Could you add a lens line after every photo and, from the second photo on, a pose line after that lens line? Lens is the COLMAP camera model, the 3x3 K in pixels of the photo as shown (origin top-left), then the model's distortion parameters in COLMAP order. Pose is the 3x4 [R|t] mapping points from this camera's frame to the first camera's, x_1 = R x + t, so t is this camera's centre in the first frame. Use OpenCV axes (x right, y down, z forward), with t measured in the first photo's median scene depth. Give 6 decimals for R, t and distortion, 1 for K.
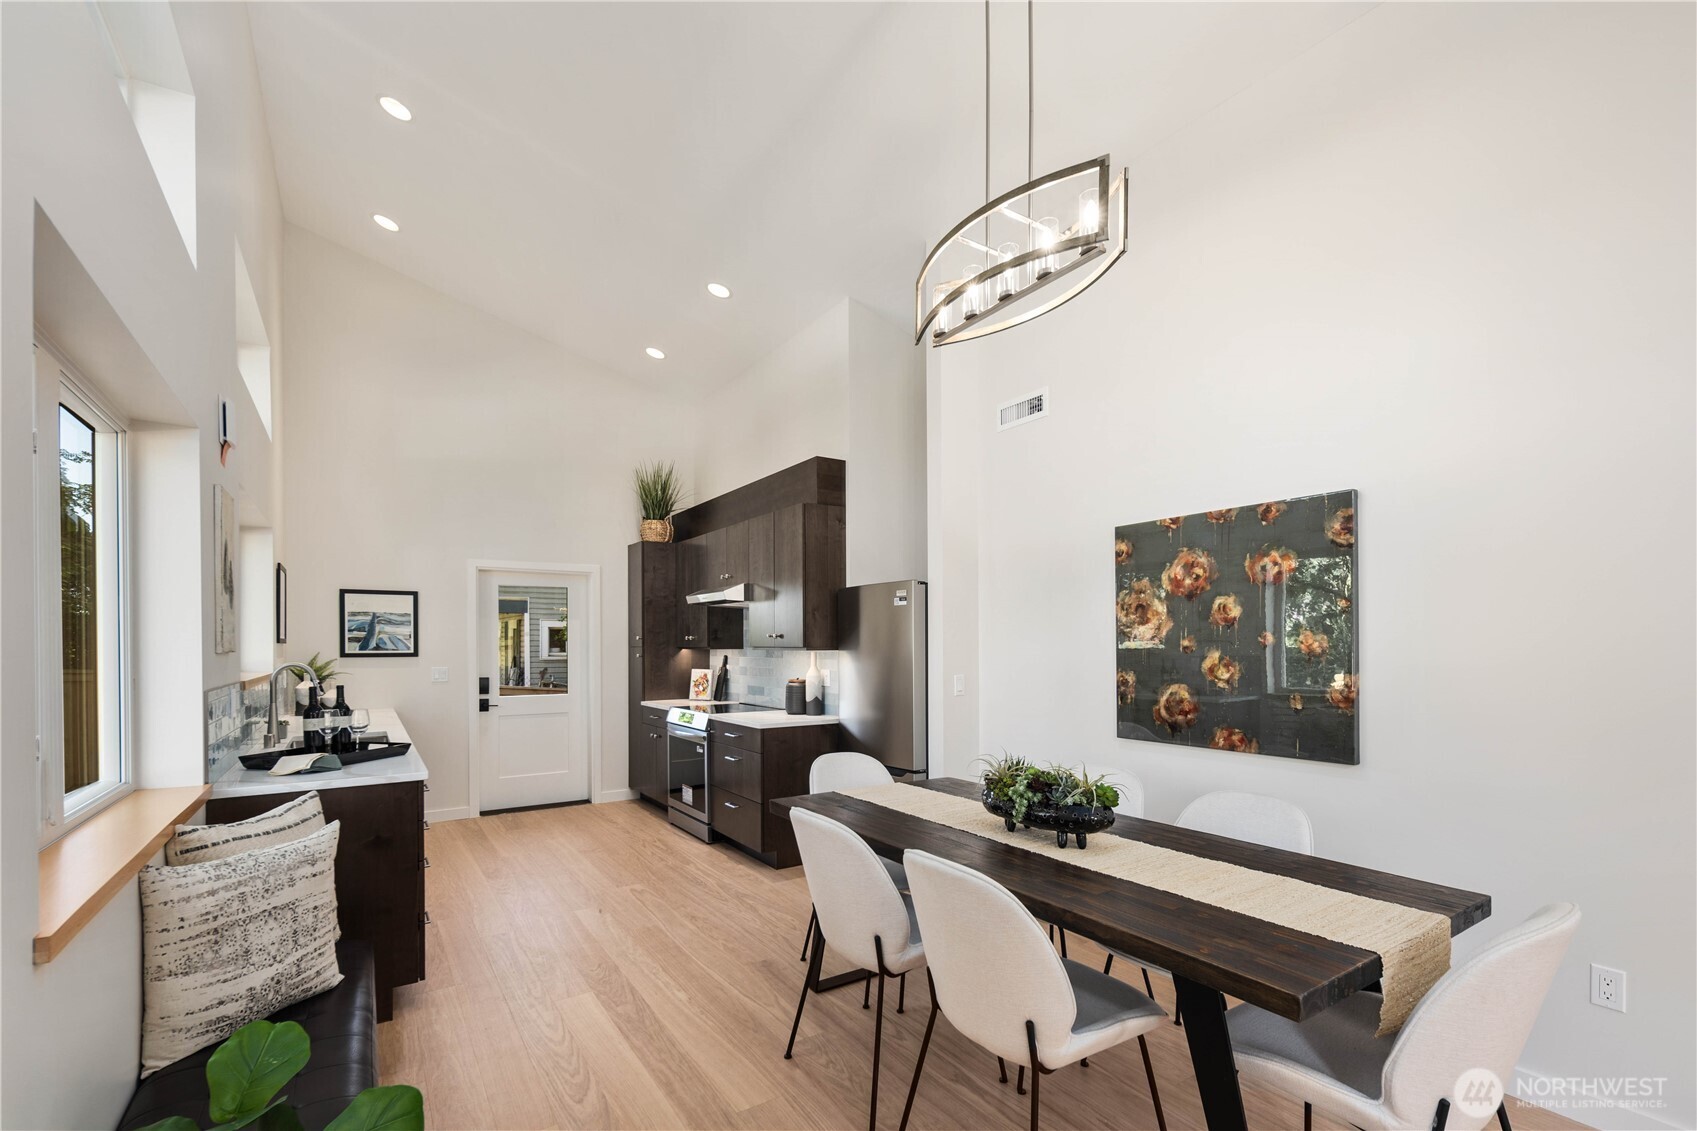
lens RADIAL K [[737.4, 0, 841.1], [0, 737.4, 645.5], [0, 0, 1]] dist [0.000282, -0.000148]
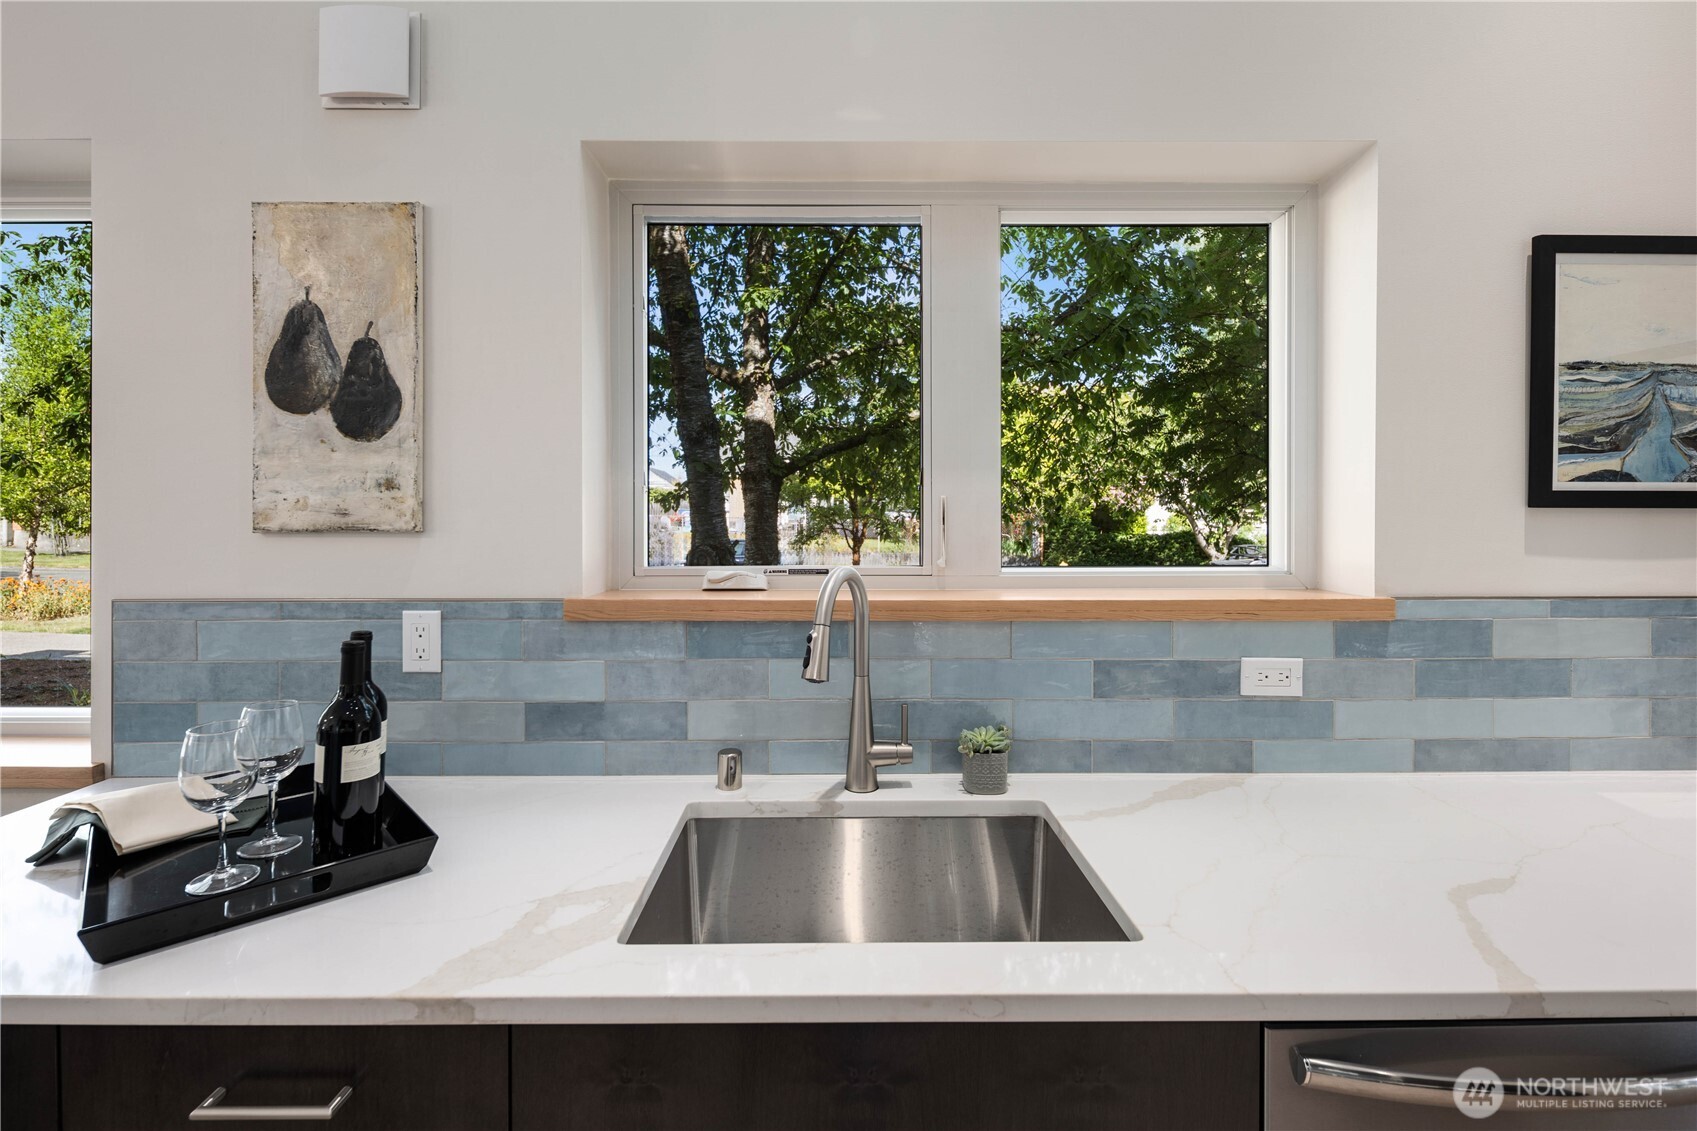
lens RADIAL K [[738.0, 0, 846.5], [0, 738.0, 524.2], [0, 0, 1]] dist [-0.001656, -0.000363]
pose [[-0.540333, 0.007970, -0.841414, -0.302395], [0.001734, 0.999964, 0.008359, 0.000435], [0.841449, 0.003058, -0.540327, 0.775584]]
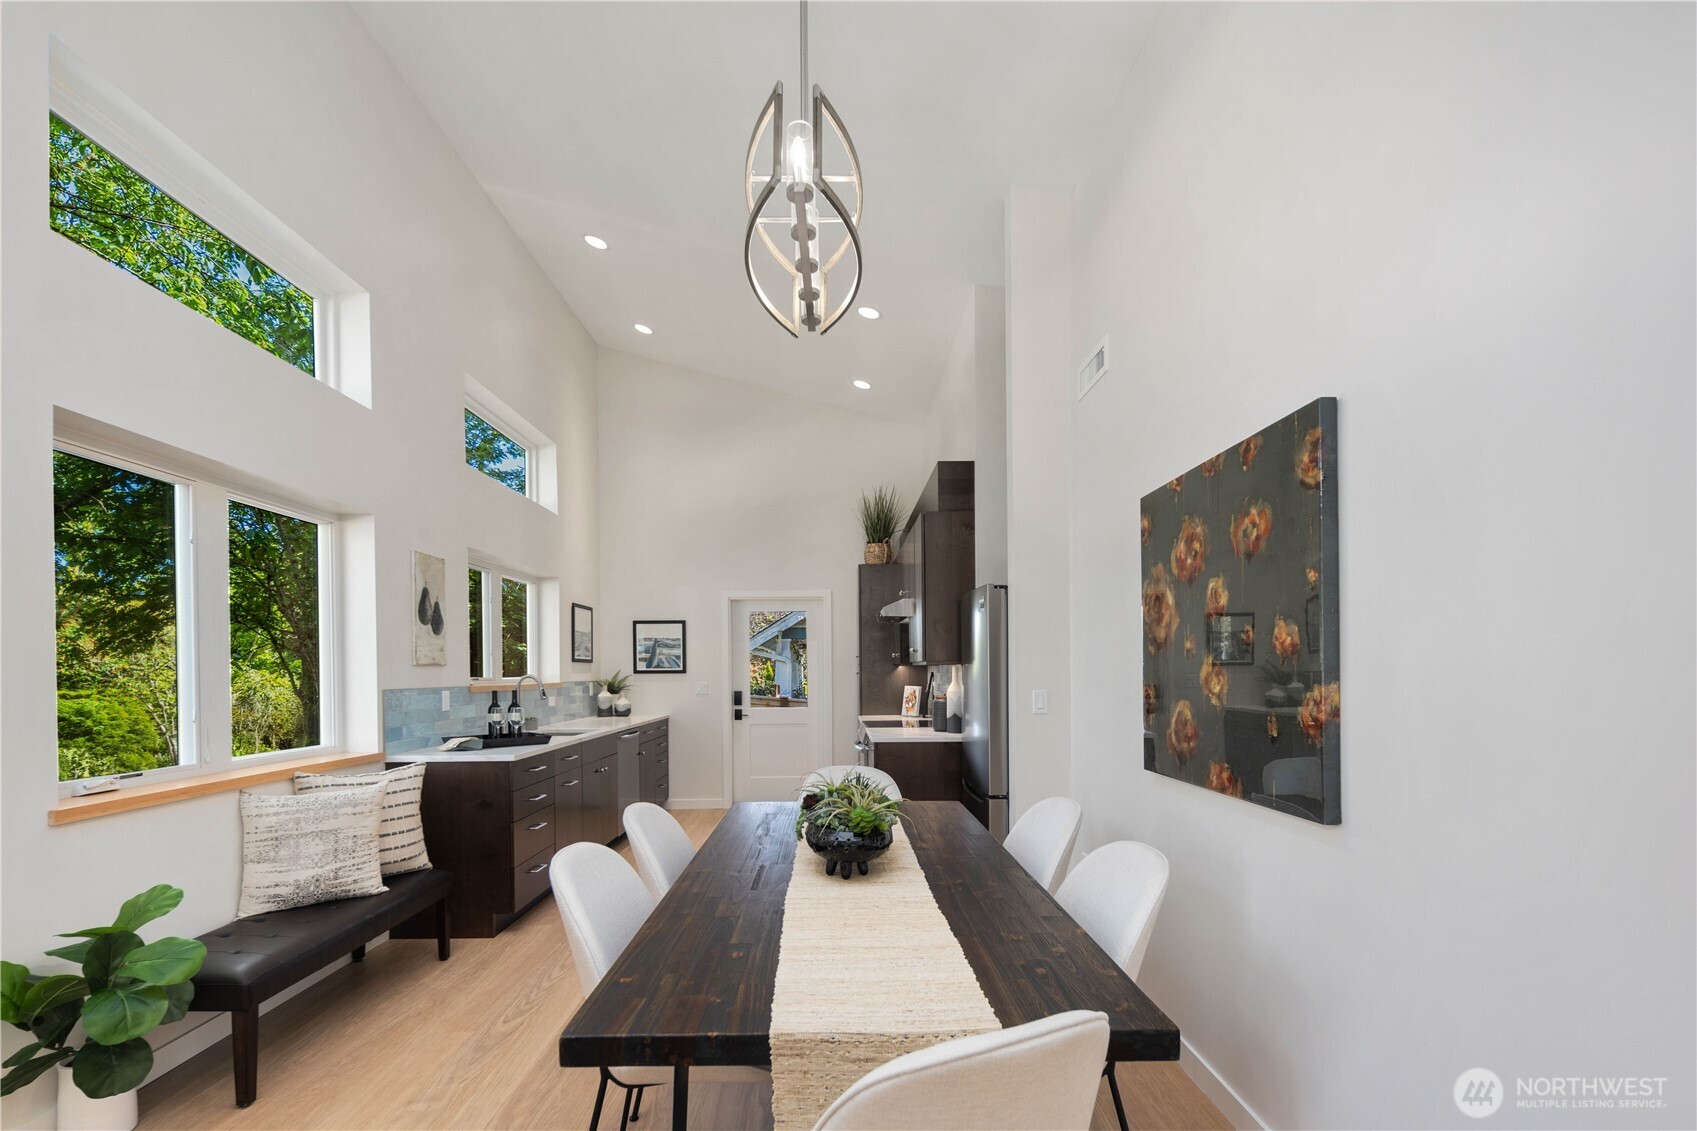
lens RADIAL K [[734.8, 0, 842.3], [0, 734.8, 675.2], [0, 0, 1]] dist [-0.000873, -0.000063]
pose [[0.843931, 0.000136, -0.536452, 0.315908], [0.004210, 0.999967, 0.006876, 0.011393], [0.536435, -0.008061, 0.843903, 0.106660]]
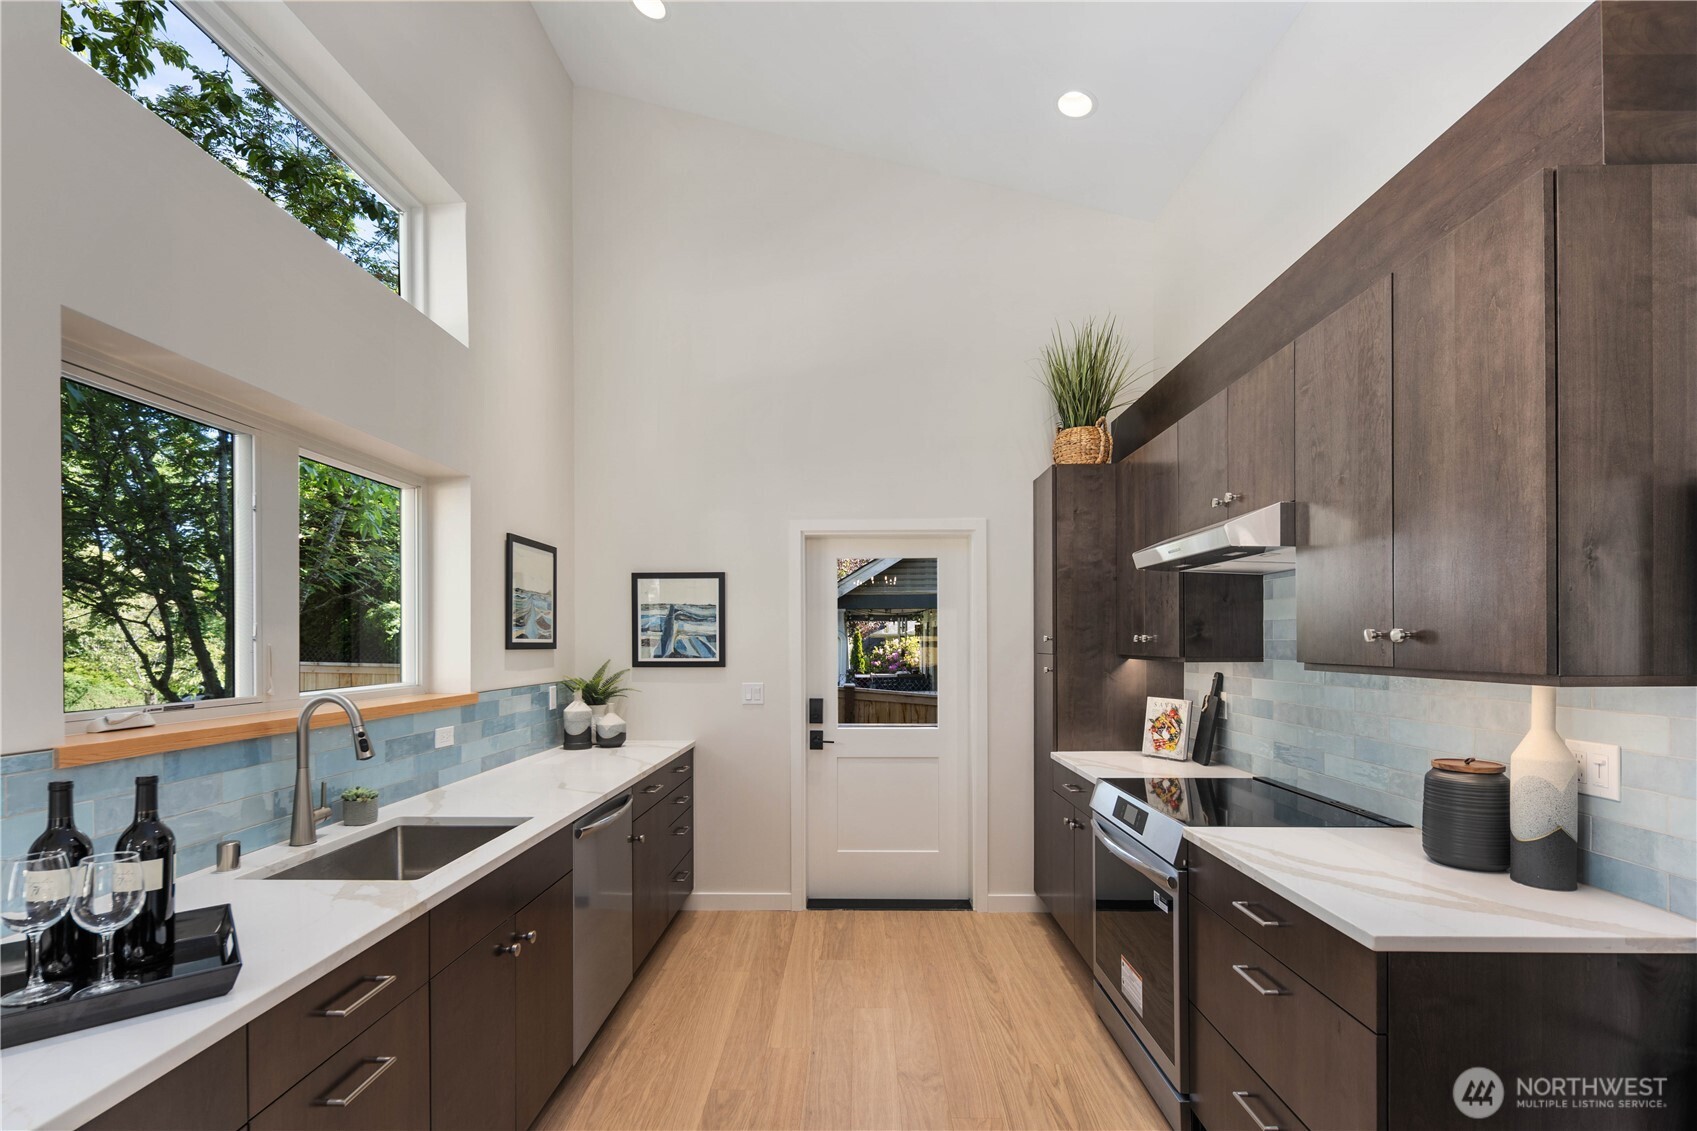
lens RADIAL K [[737.4, 0, 841.1], [0, 737.4, 645.5], [0, 0, 1]] dist [0.000282, -0.000148]
pose [[0.821832, 0.003082, -0.569721, -0.094700], [0.000037, 0.999985, 0.005463, -0.009022], [0.569729, -0.004511, 0.821820, 0.511060]]
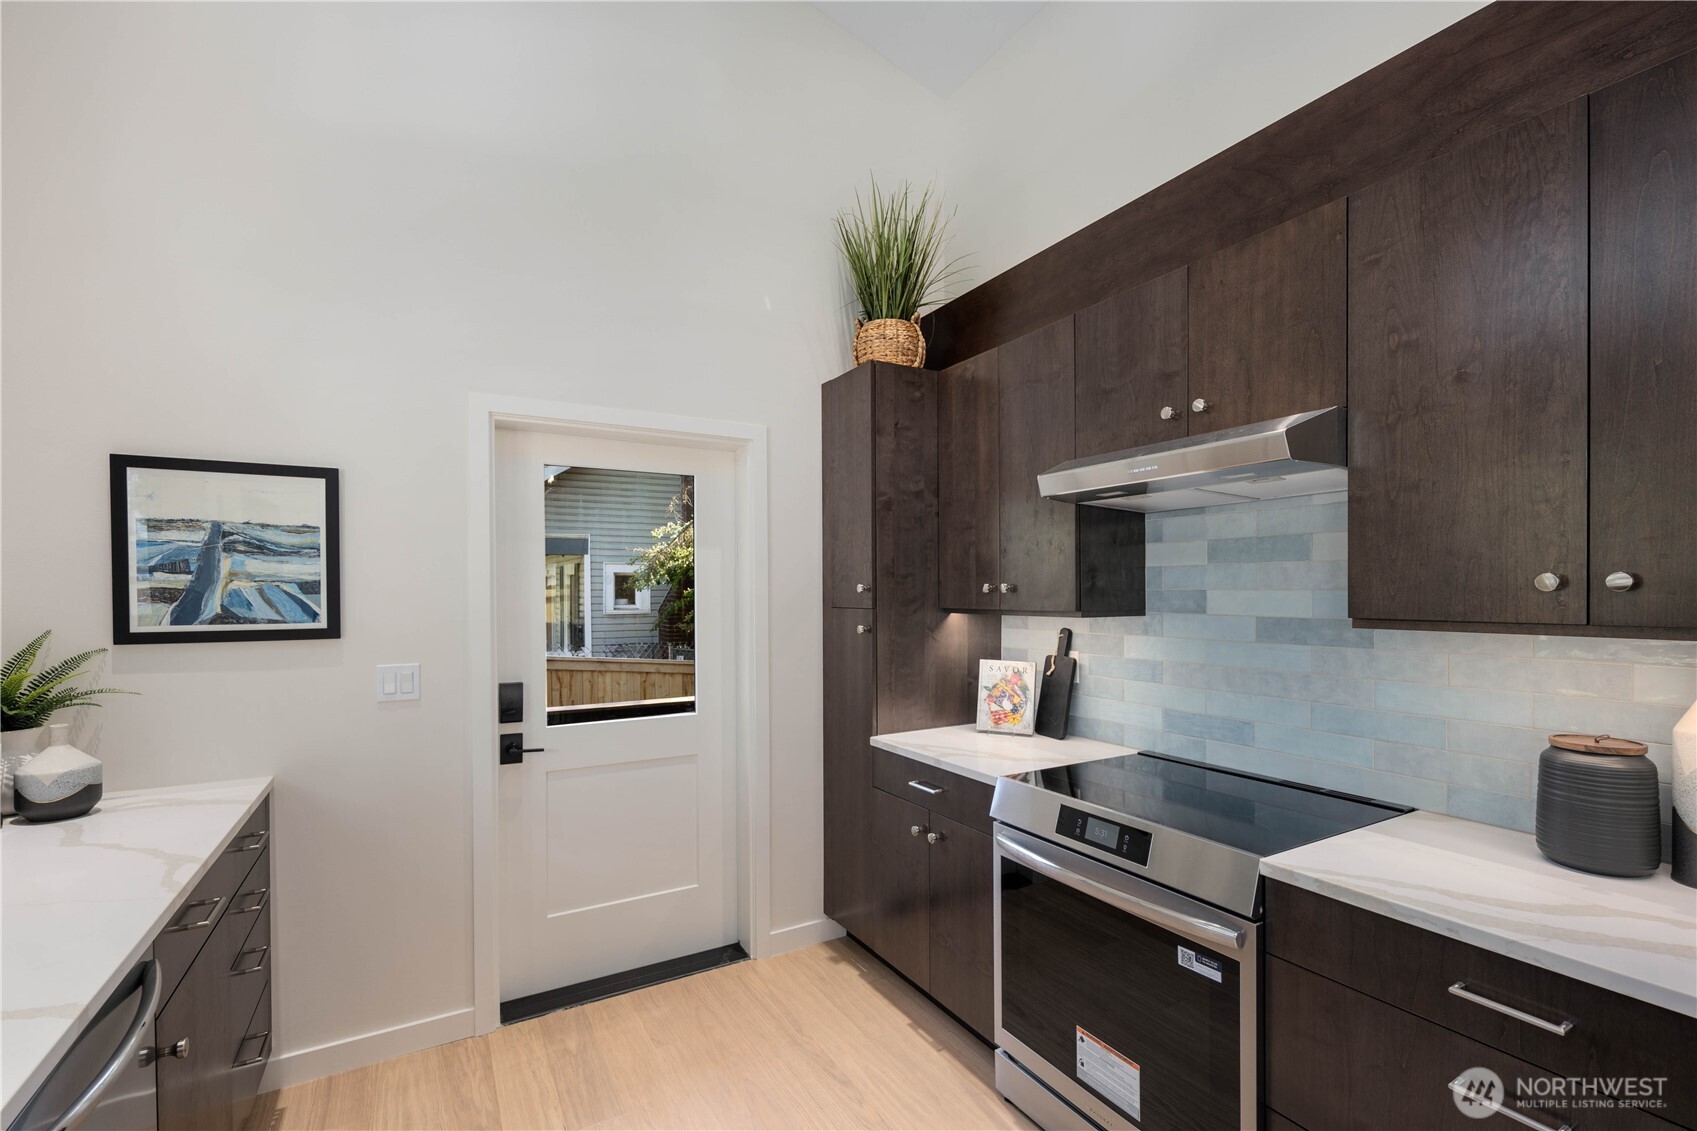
lens RADIAL K [[741.6, 0, 844.1], [0, 741.6, 599.3], [0, 0, 1]] dist [-0.000354, -0.000178]
pose [[0.998053, -0.001010, -0.062356, -0.295128], [0.001541, 0.999963, 0.008473, -0.008490], [0.062345, -0.008552, 0.998018, 0.649237]]
